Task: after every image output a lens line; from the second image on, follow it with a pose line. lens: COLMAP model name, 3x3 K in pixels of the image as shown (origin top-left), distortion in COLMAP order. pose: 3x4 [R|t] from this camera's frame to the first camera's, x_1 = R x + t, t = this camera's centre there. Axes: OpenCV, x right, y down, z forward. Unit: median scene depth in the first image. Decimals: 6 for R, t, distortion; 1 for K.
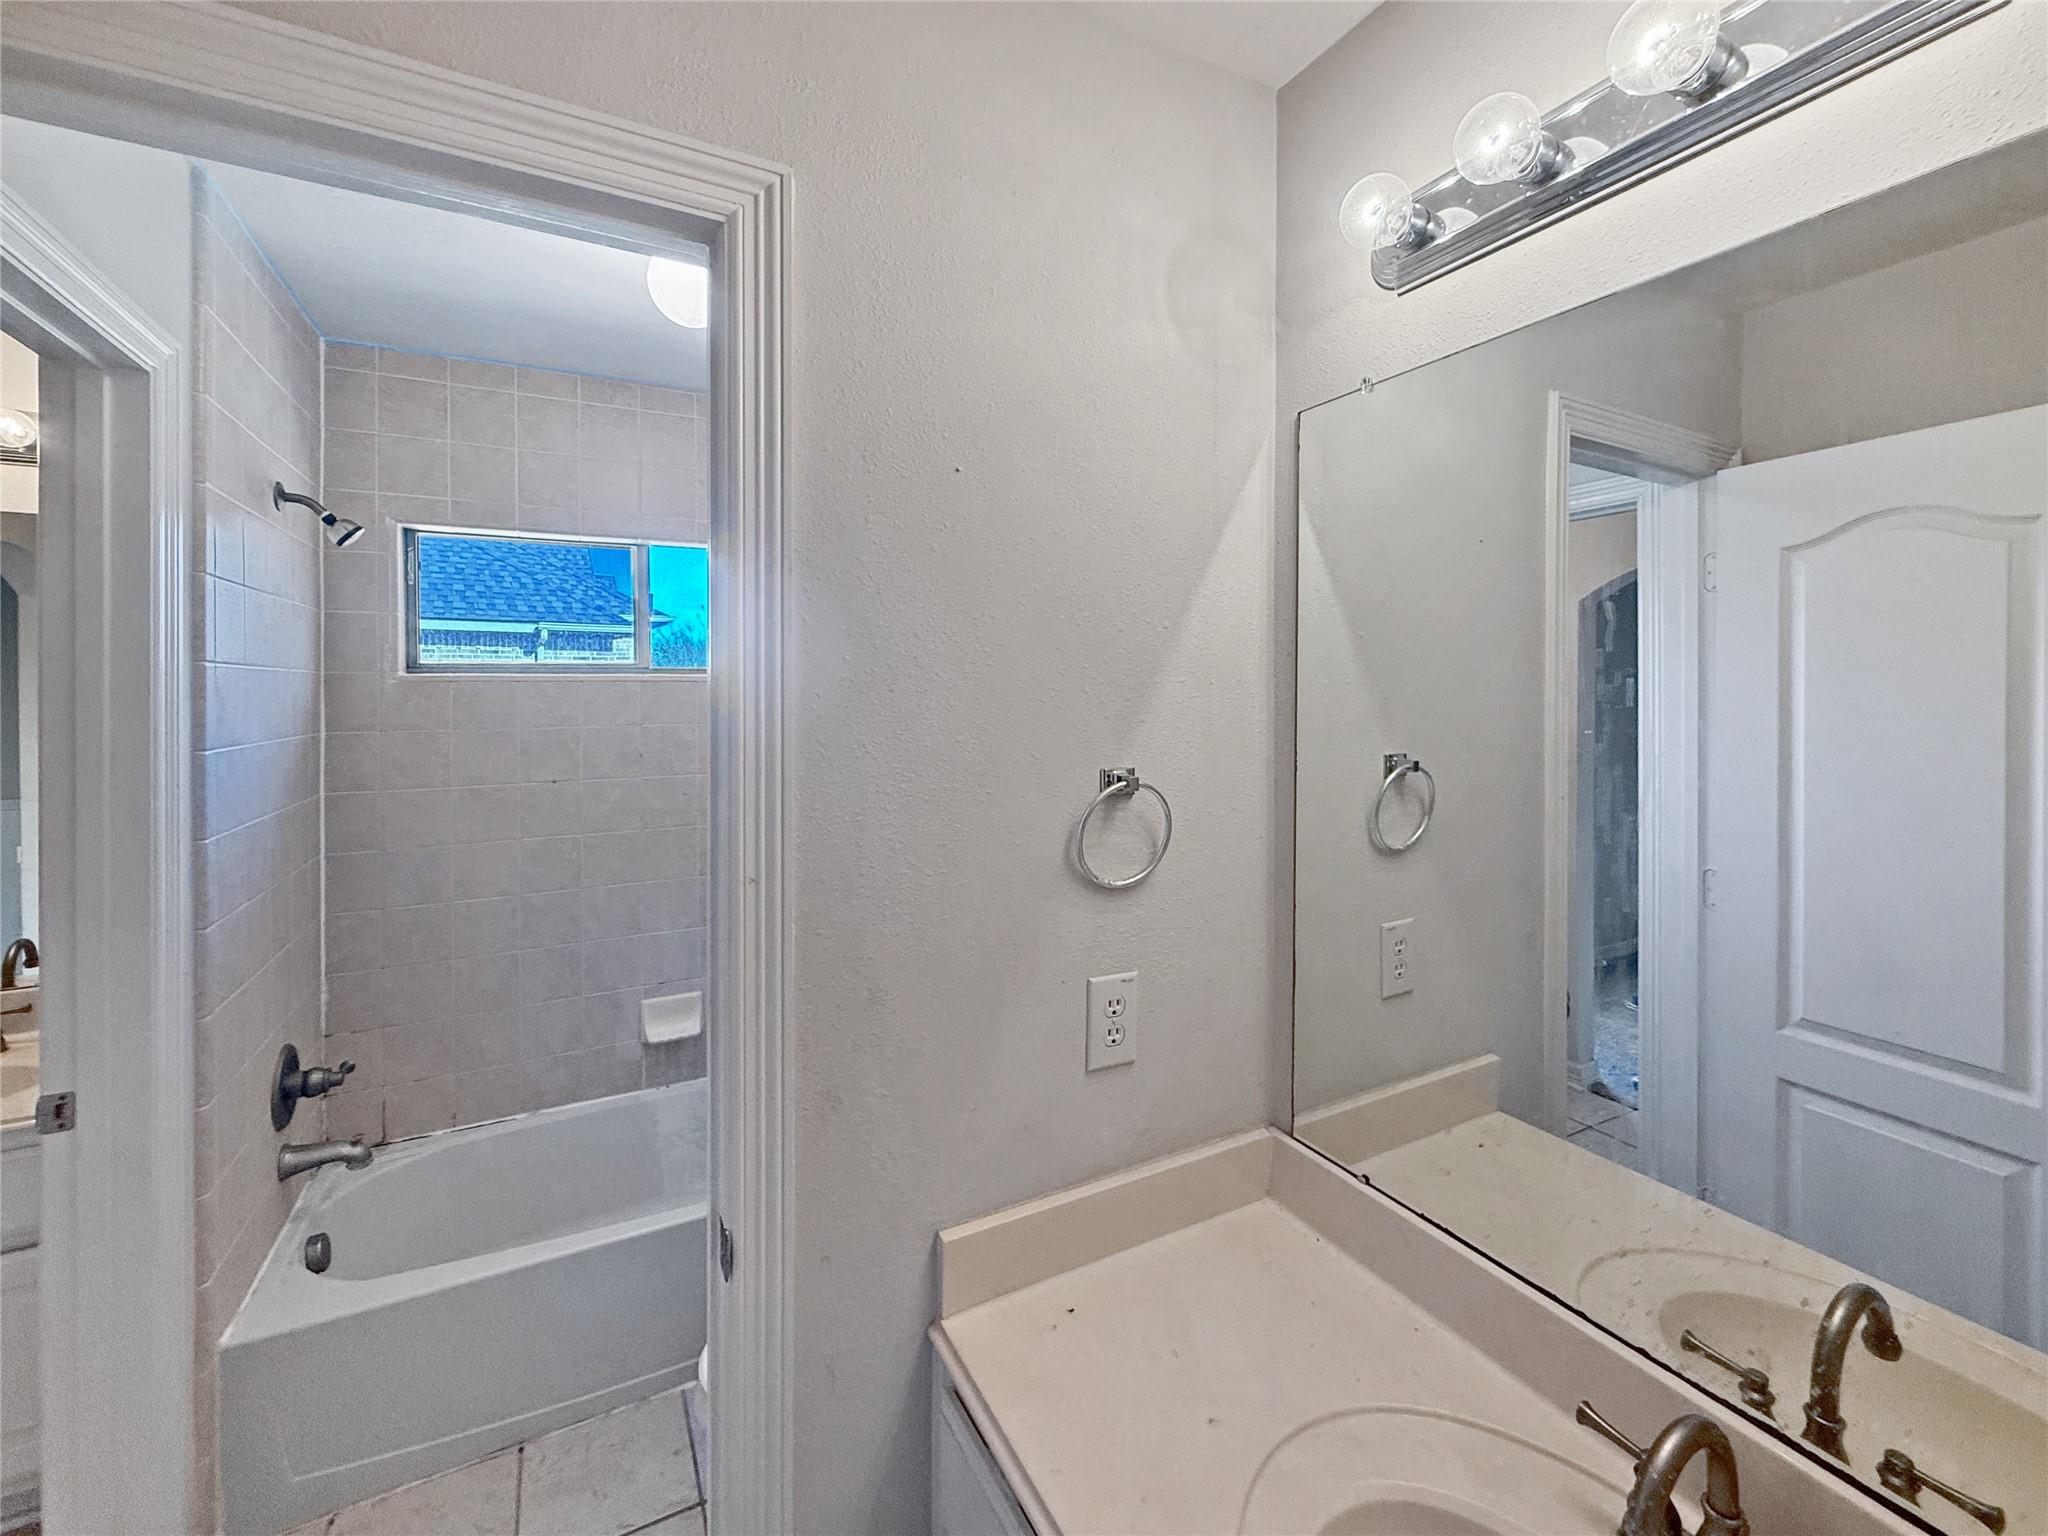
lens RADIAL K [[817.2, 0, 969.5], [0, 817.2, 740.9], [0, 0, 1]] dist [0.000078, -0.000037]
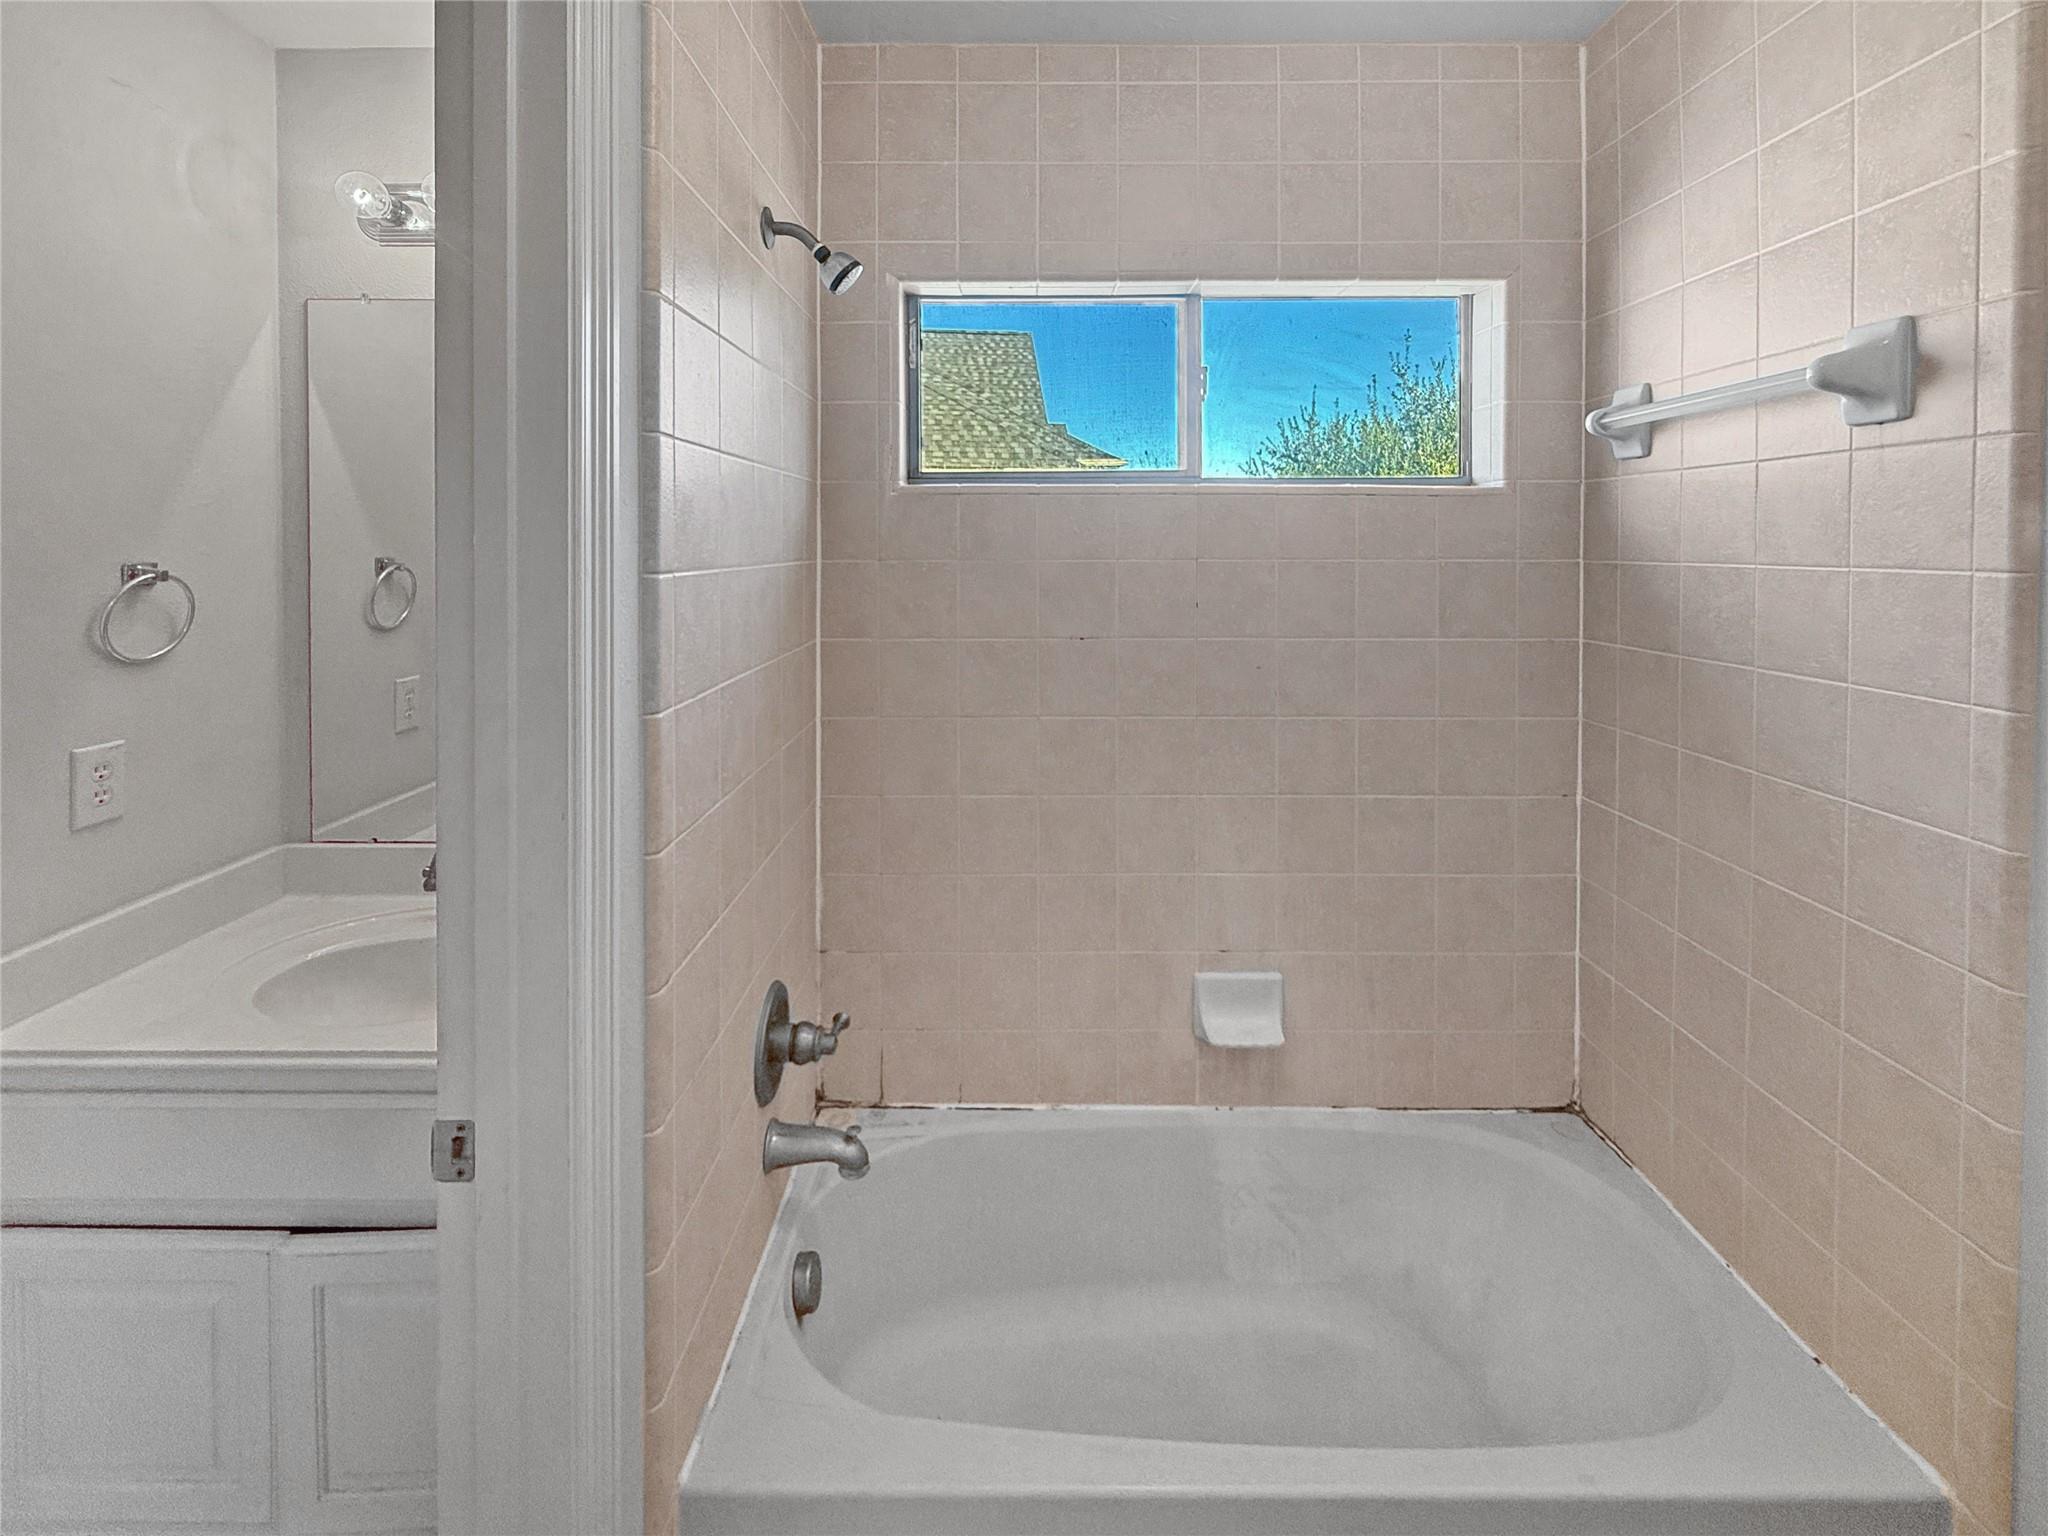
lens RADIAL K [[828.7, 0, 1016.9], [0, 828.7, 732.7], [0, 0, 1]] dist [0.000192, 0.000079]
pose [[0.895847, 0.107092, -0.431264, -0.273701], [-0.033992, 0.984196, 0.173787, 0.008709], [0.443060, -0.141027, 0.885330, 0.374764]]
